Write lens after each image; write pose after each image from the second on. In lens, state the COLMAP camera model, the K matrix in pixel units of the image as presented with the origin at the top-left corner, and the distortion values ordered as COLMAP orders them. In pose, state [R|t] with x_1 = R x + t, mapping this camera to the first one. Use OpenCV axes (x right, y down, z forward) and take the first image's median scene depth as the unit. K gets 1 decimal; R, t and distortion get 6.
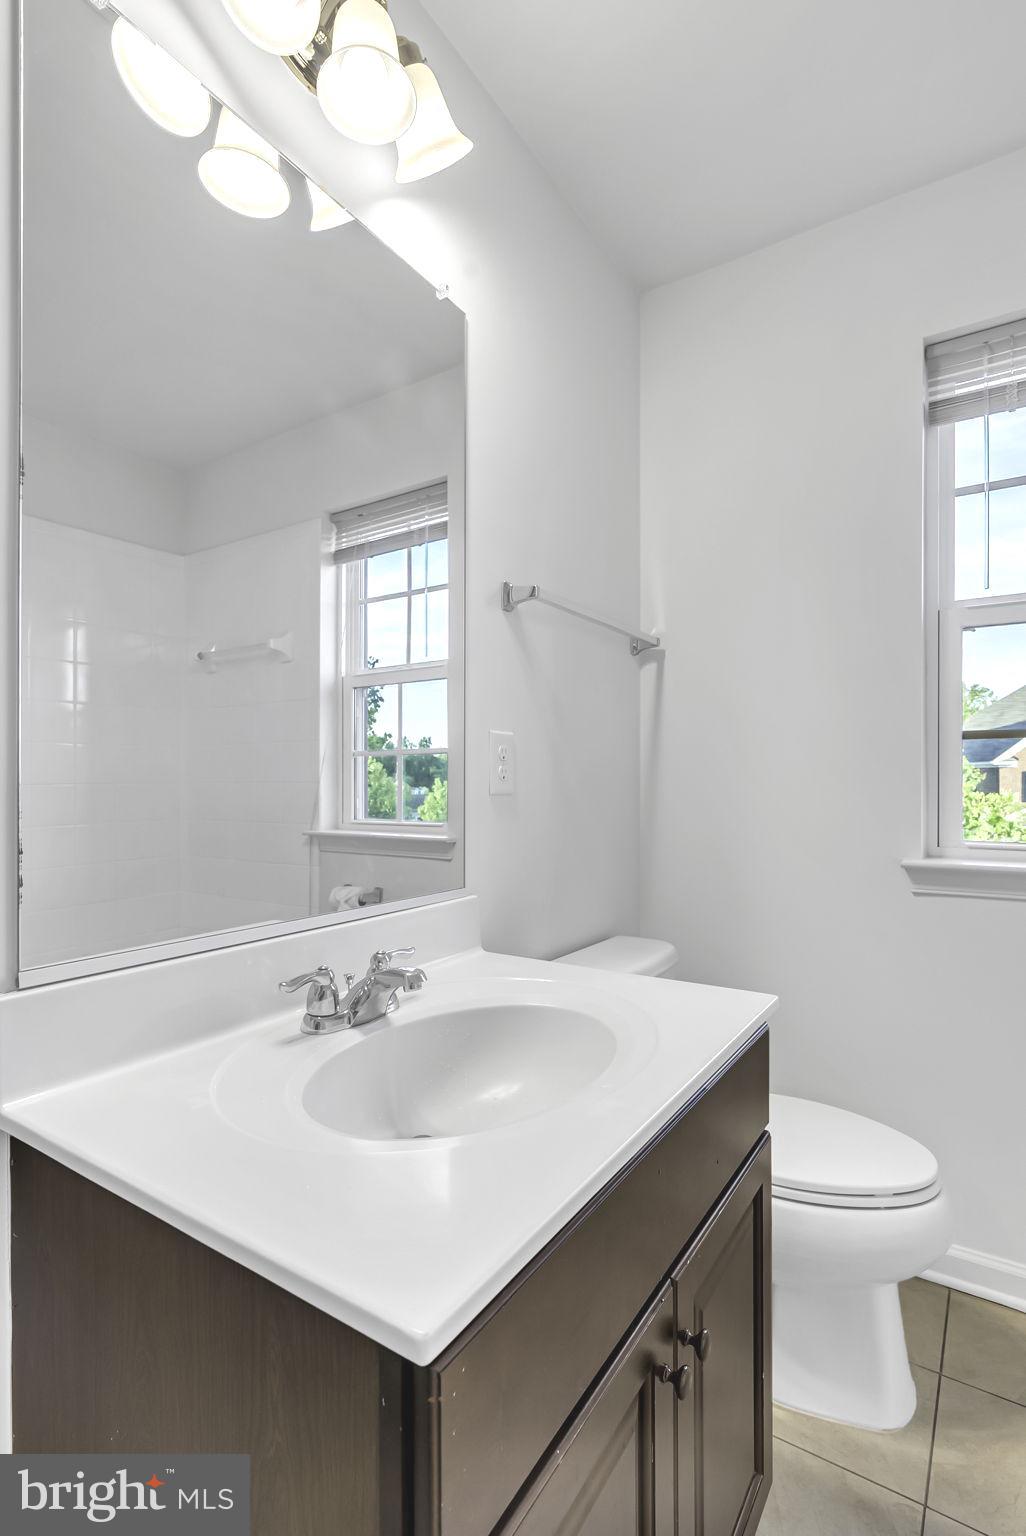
lens RADIAL K [[735.4, 0, 513.0], [0, 735.4, 768.0], [0, 0, 1]] dist [-0.000599, 0.000467]
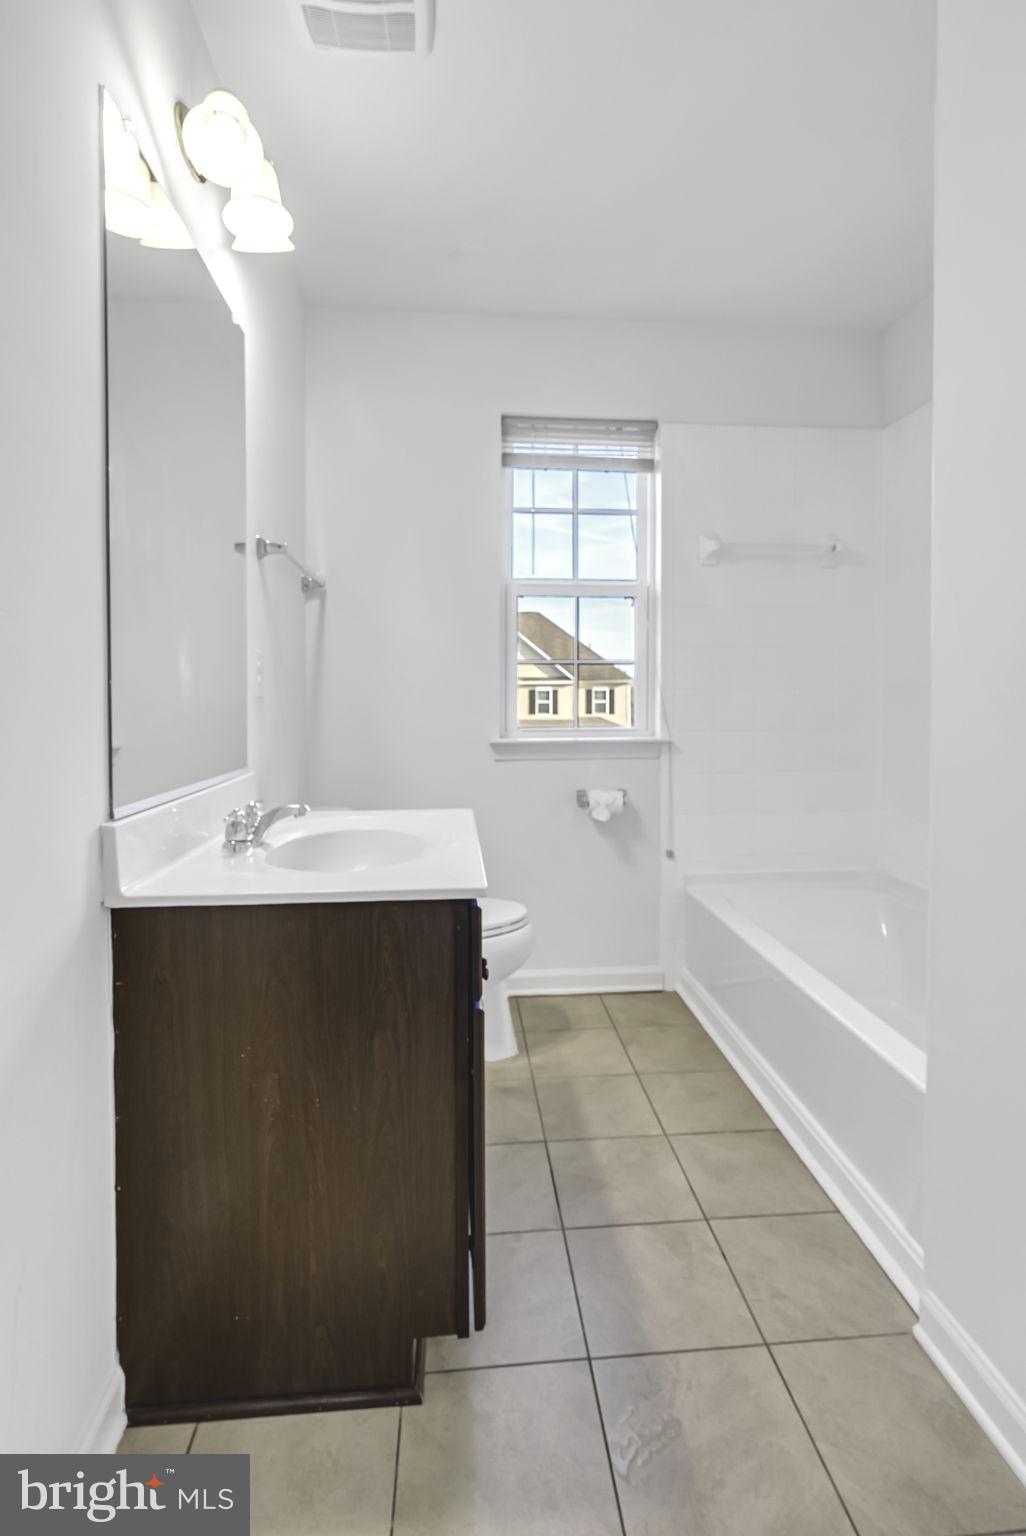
lens RADIAL K [[745.1, 0, 514.6], [0, 745.1, 695.5], [0, 0, 1]] dist [0.001053, 0.000001]
pose [[0.783252, -0.003216, 0.621697, -0.424659], [-0.002049, 0.999968, 0.007755, 0.017936], [-0.621702, -0.007348, 0.783220, -0.287821]]
